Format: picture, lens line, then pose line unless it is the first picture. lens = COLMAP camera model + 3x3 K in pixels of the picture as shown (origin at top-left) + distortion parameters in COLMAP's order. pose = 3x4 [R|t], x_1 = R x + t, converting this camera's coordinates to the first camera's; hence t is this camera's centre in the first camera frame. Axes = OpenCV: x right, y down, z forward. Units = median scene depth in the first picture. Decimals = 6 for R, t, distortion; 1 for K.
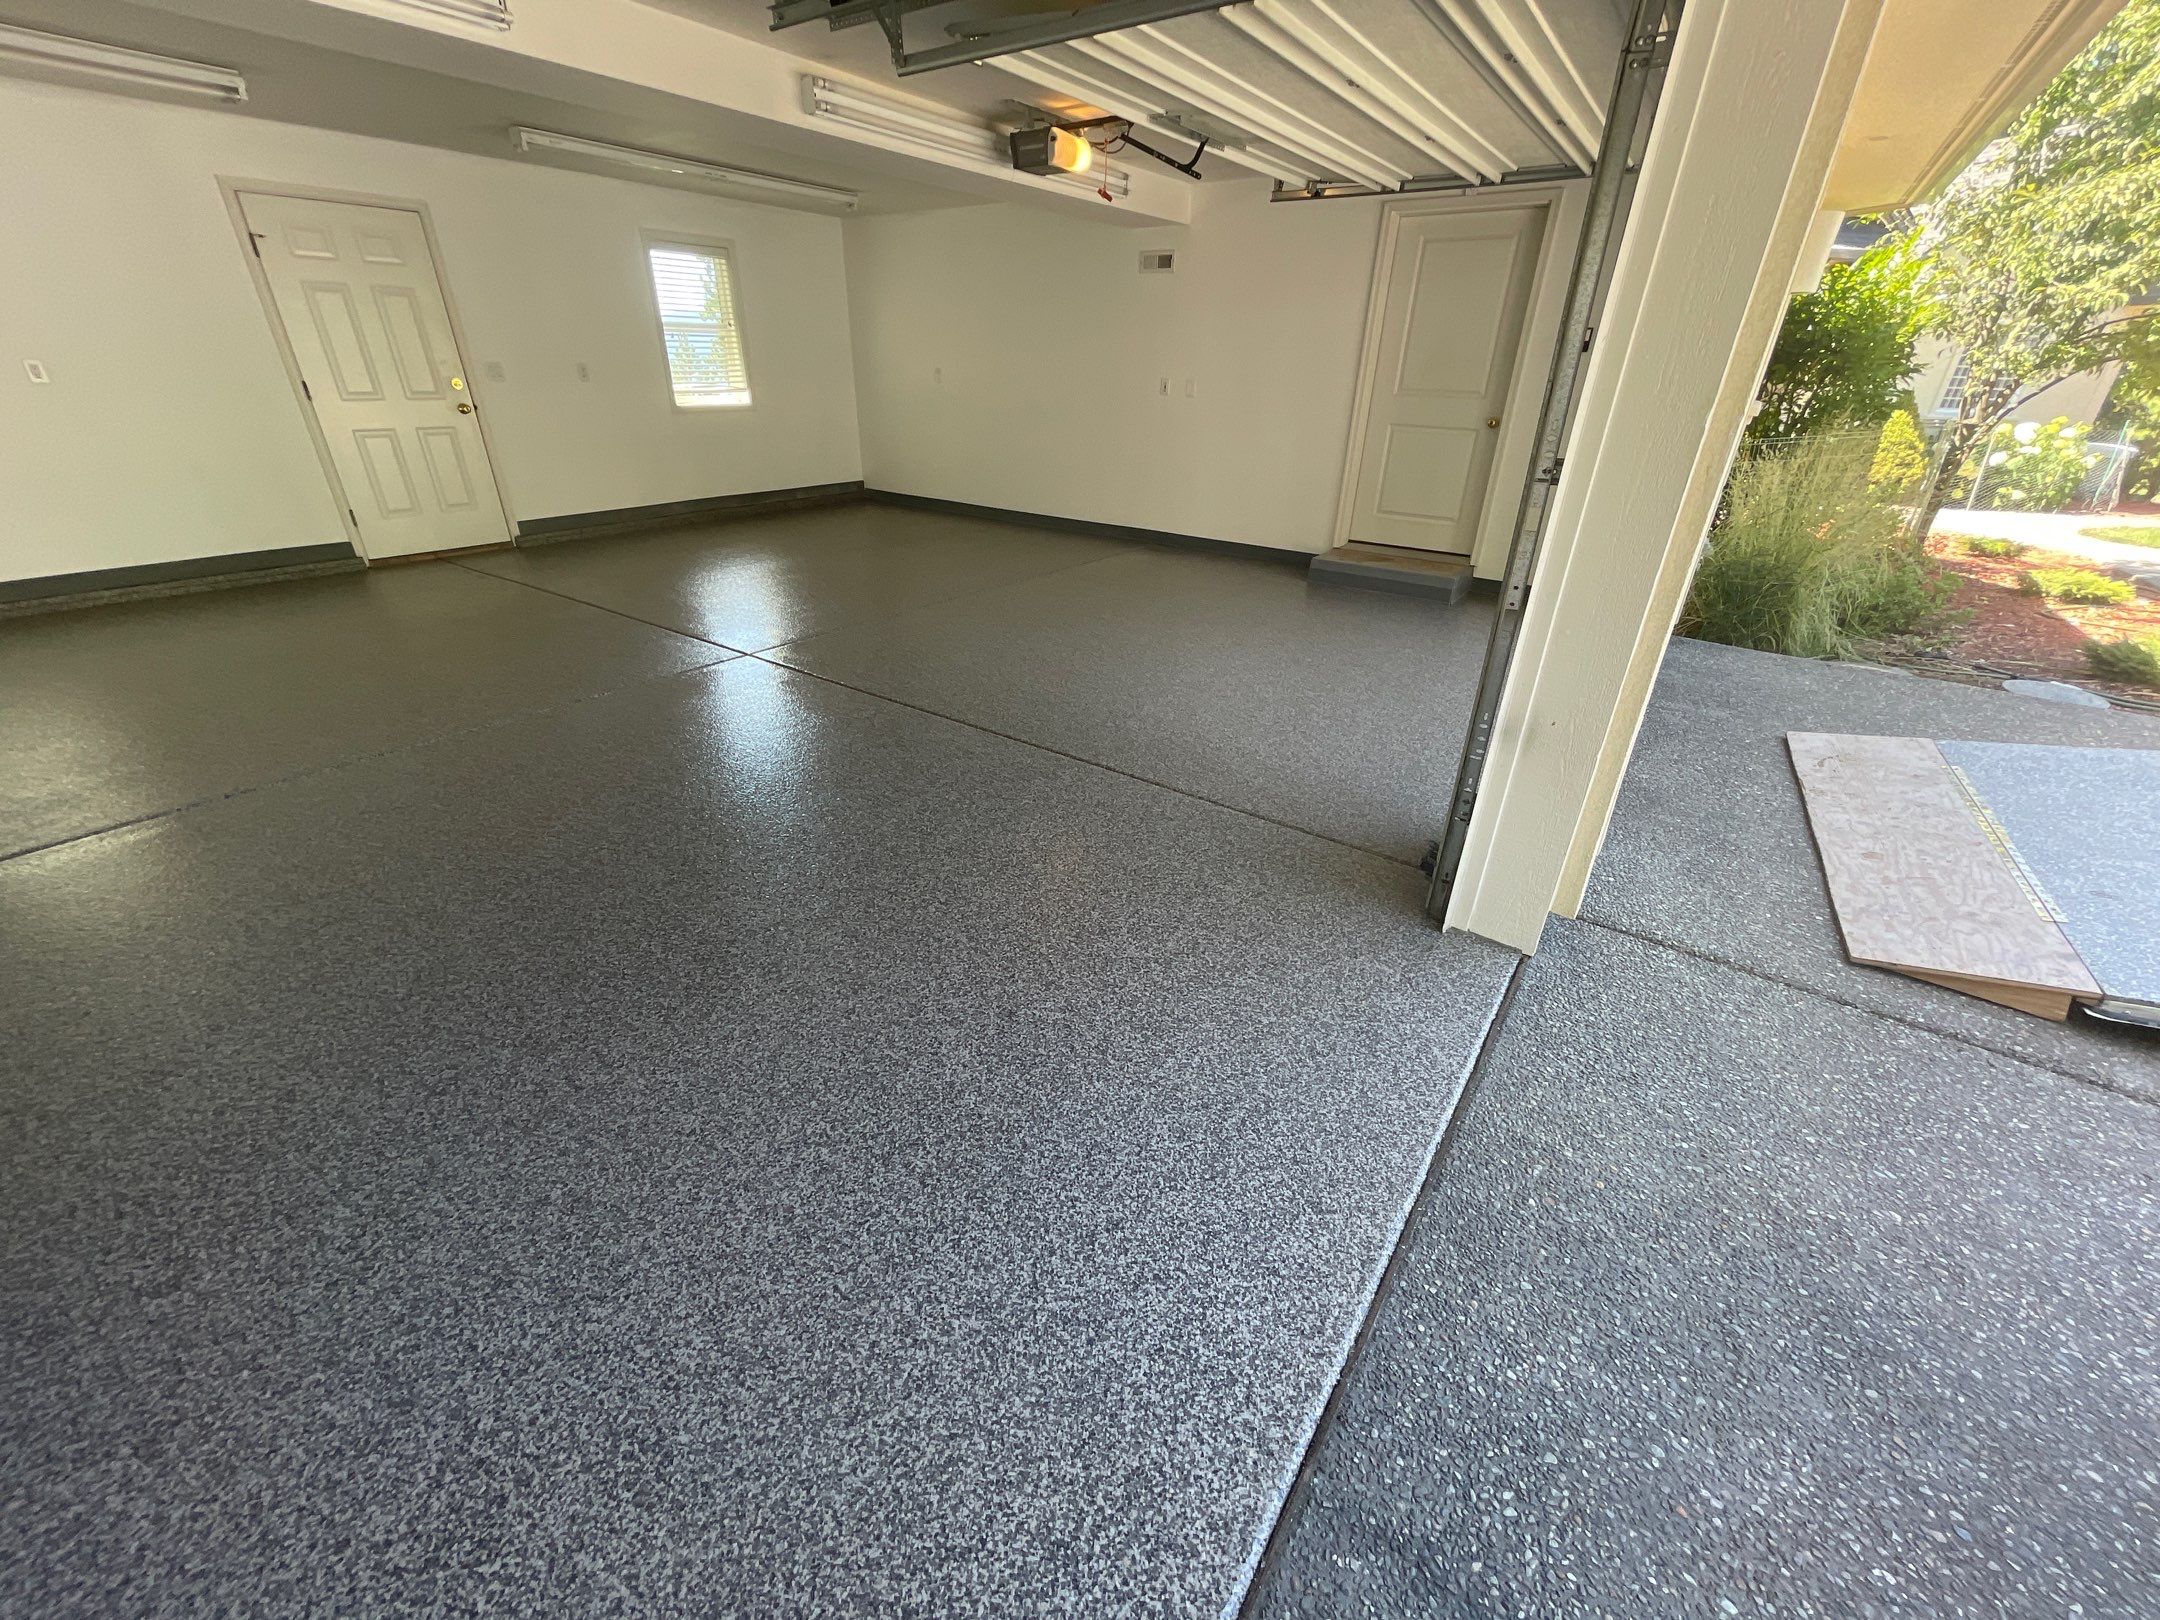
lens RADIAL K [[867.2, 0, 1076.3], [0, 867.2, 817.6], [0, 0, 1]] dist [-0.003453, 0.000466]
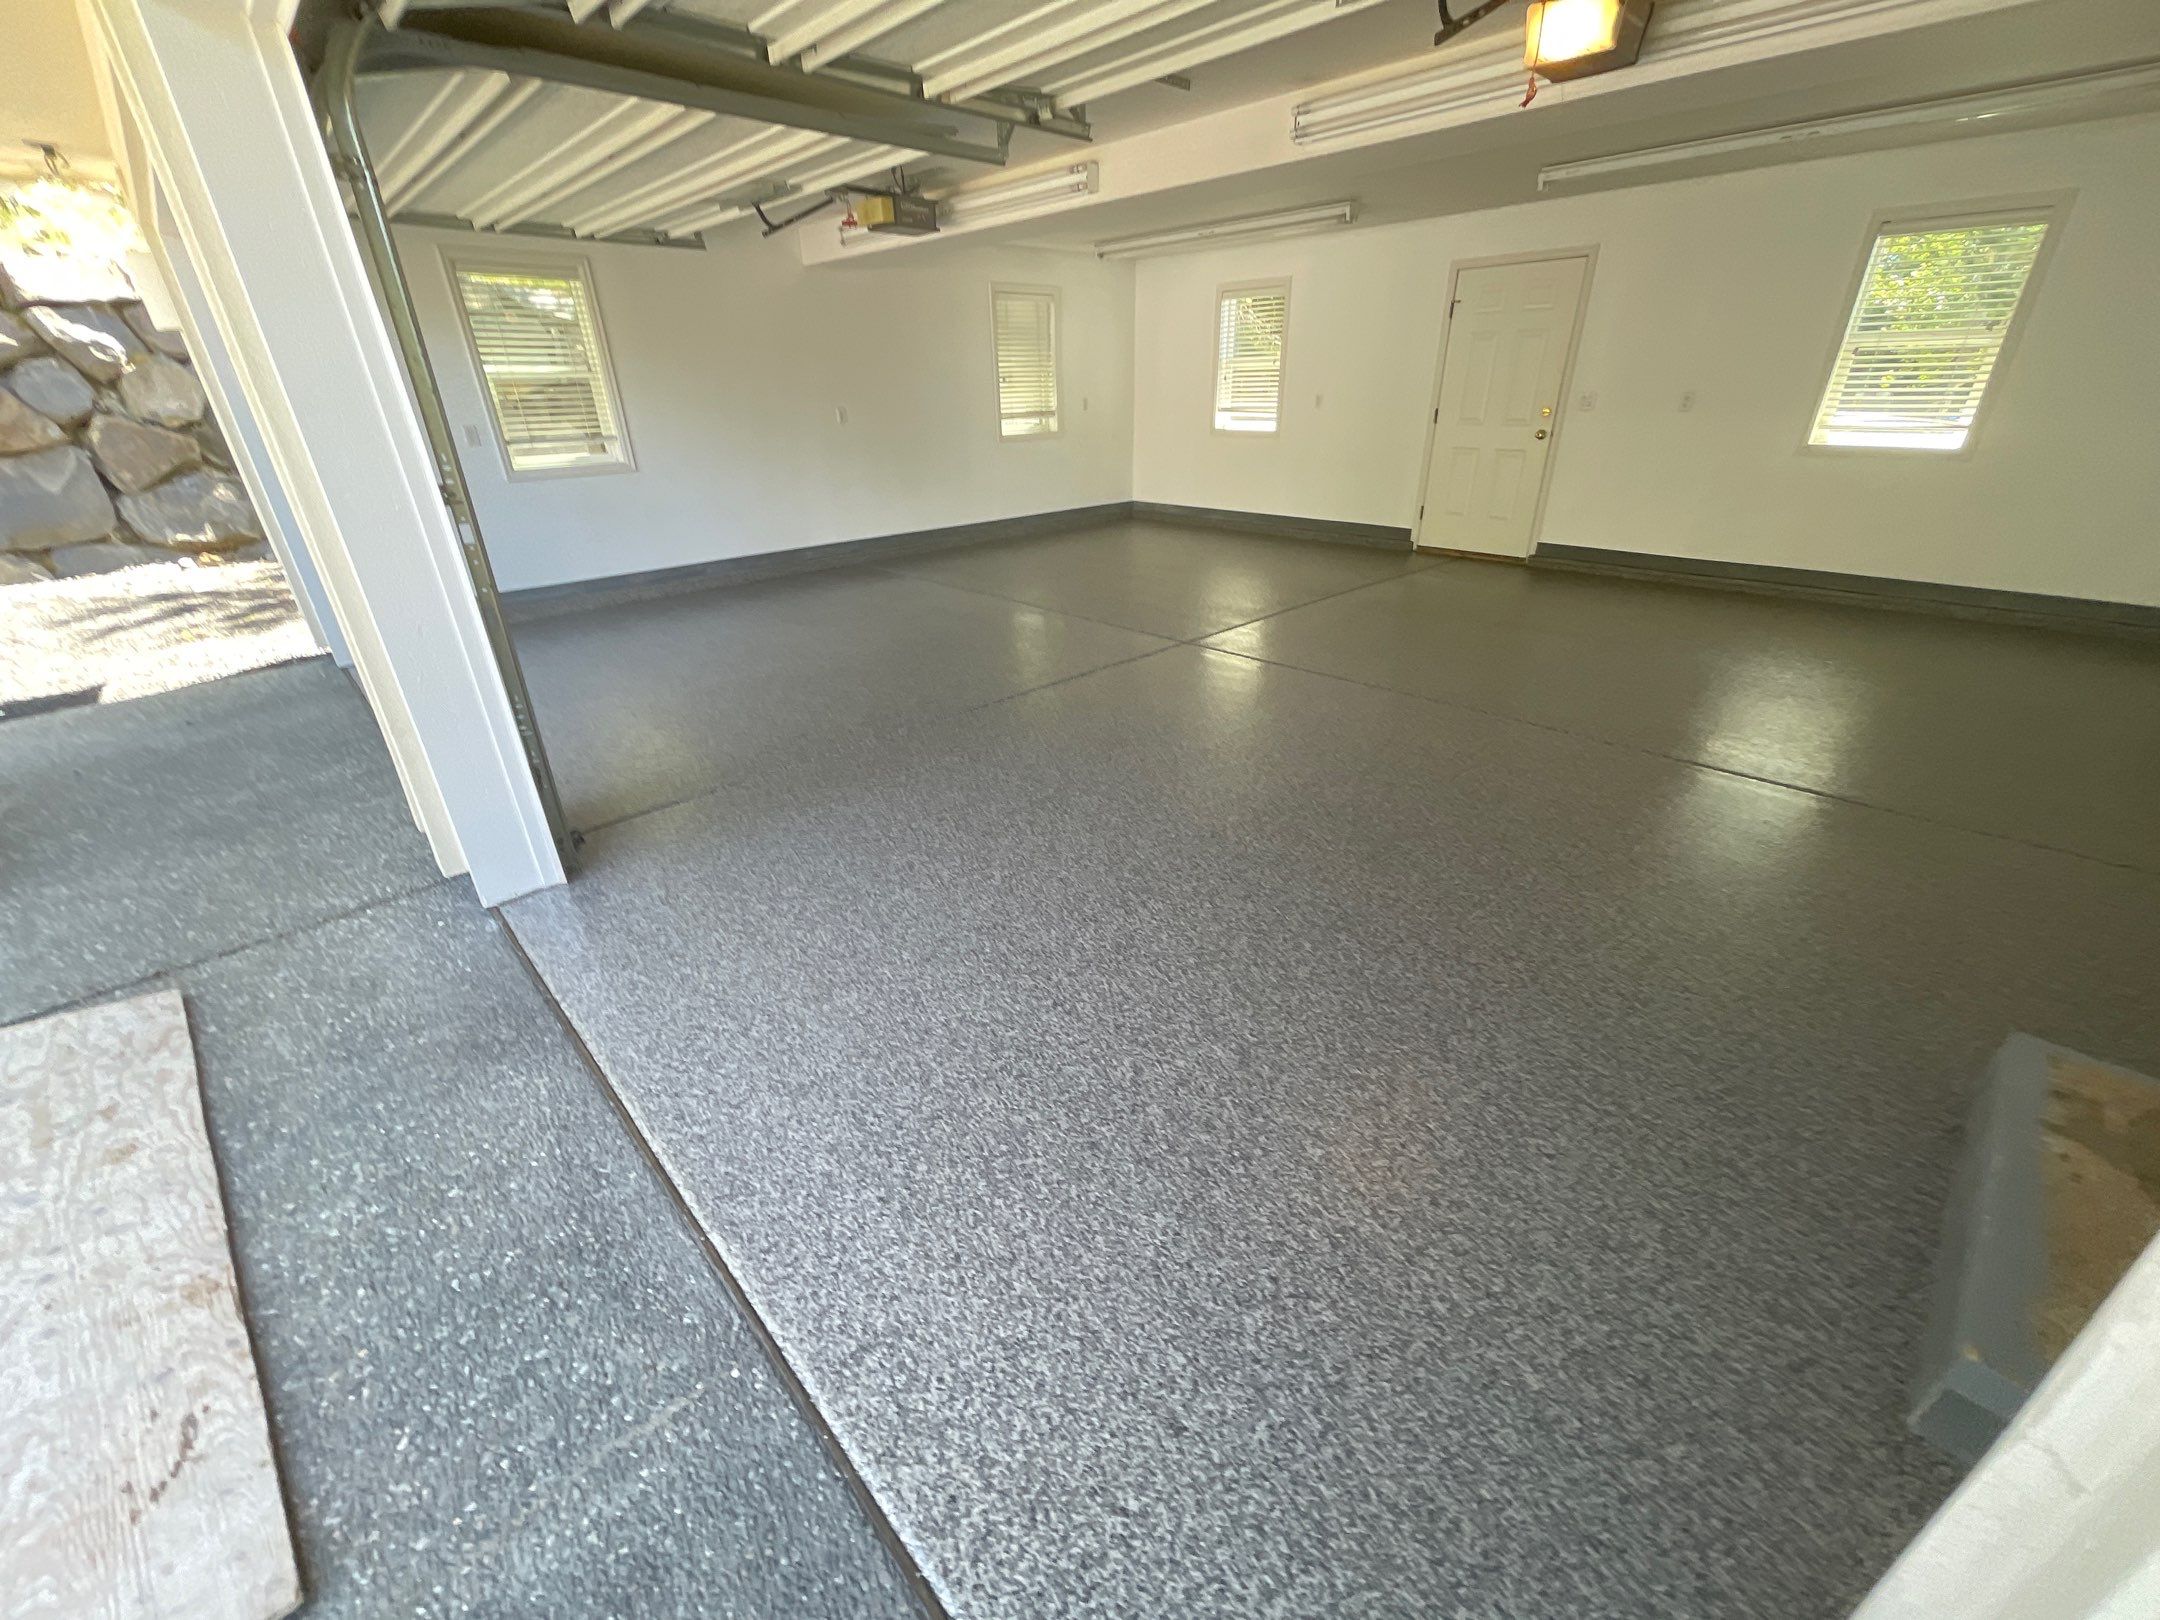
lens RADIAL K [[867.2, 0, 1072.9], [0, 867.2, 821.3], [0, 0, 1]] dist [-0.003453, 0.000466]
pose [[-0.201318, 0.428818, -0.880674, 0.880564], [-0.444725, 0.761060, 0.472237, -0.546351], [0.872749, 0.486728, 0.037491, 1.051394]]
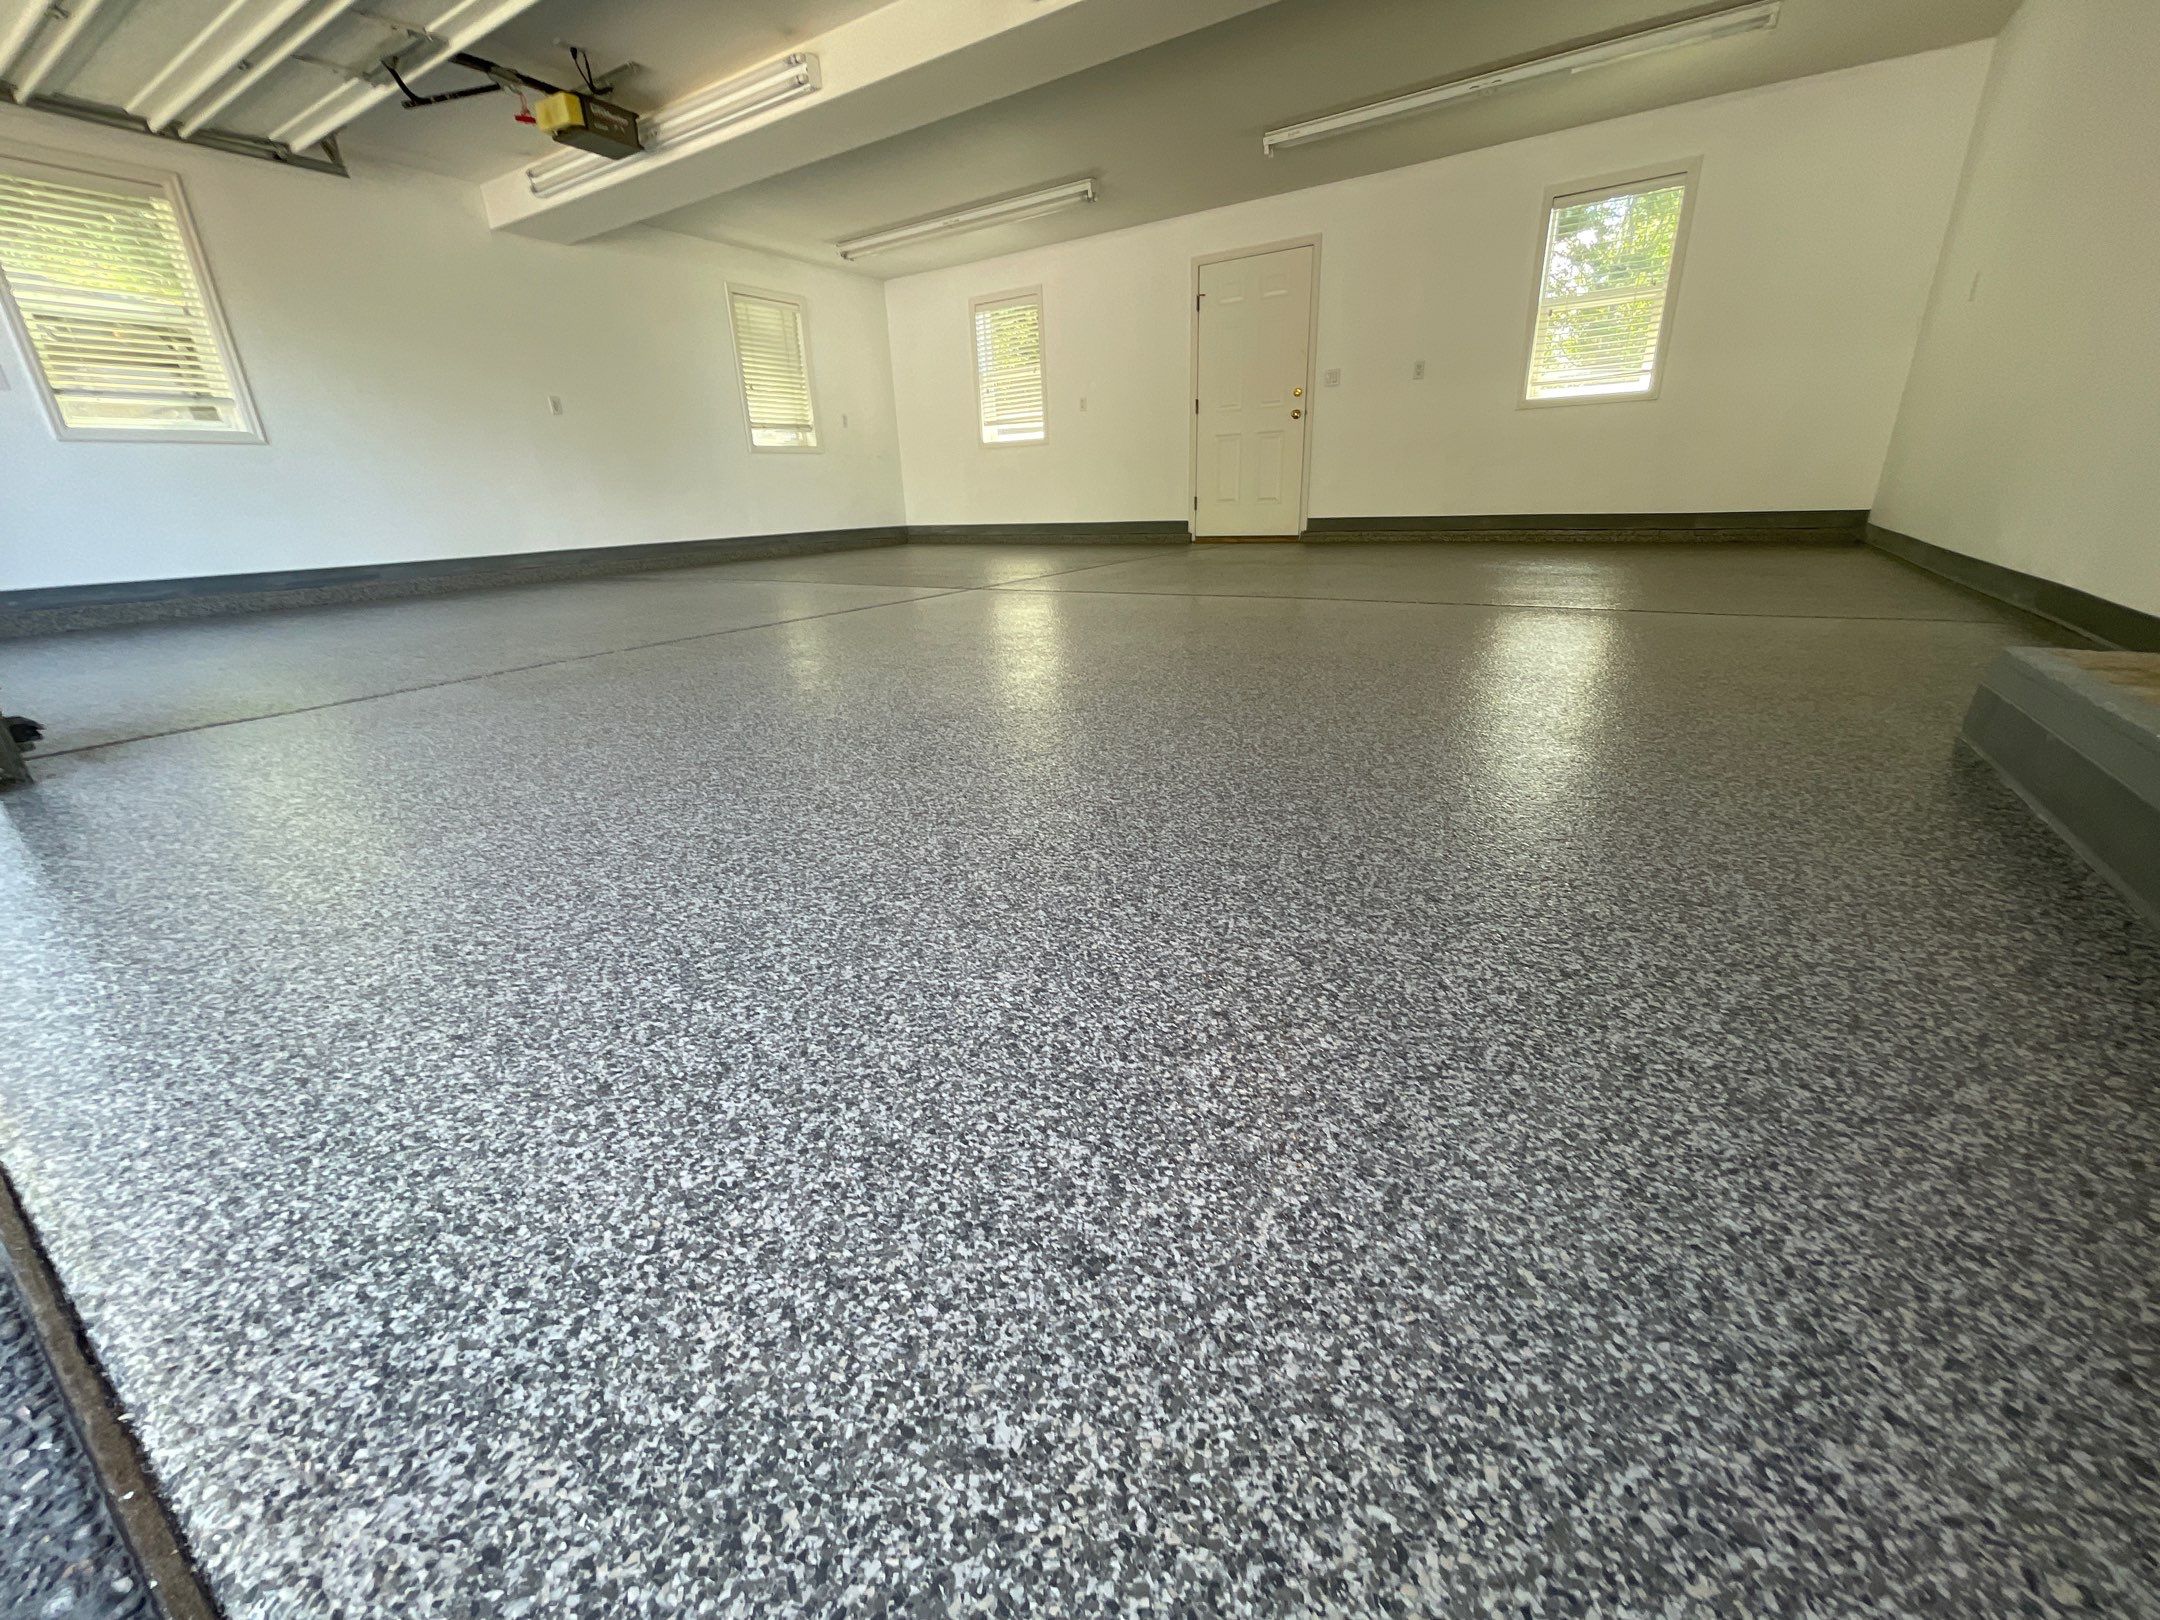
lens RADIAL K [[867.2, 0, 1074.6], [0, 867.2, 821.1], [0, 0, 1]] dist [-0.003453, 0.000466]
pose [[0.040297, 0.332740, -0.942157, 0.792176], [-0.435146, 0.854653, 0.283225, -0.331600], [0.899457, 0.398563, 0.179230, 1.154986]]
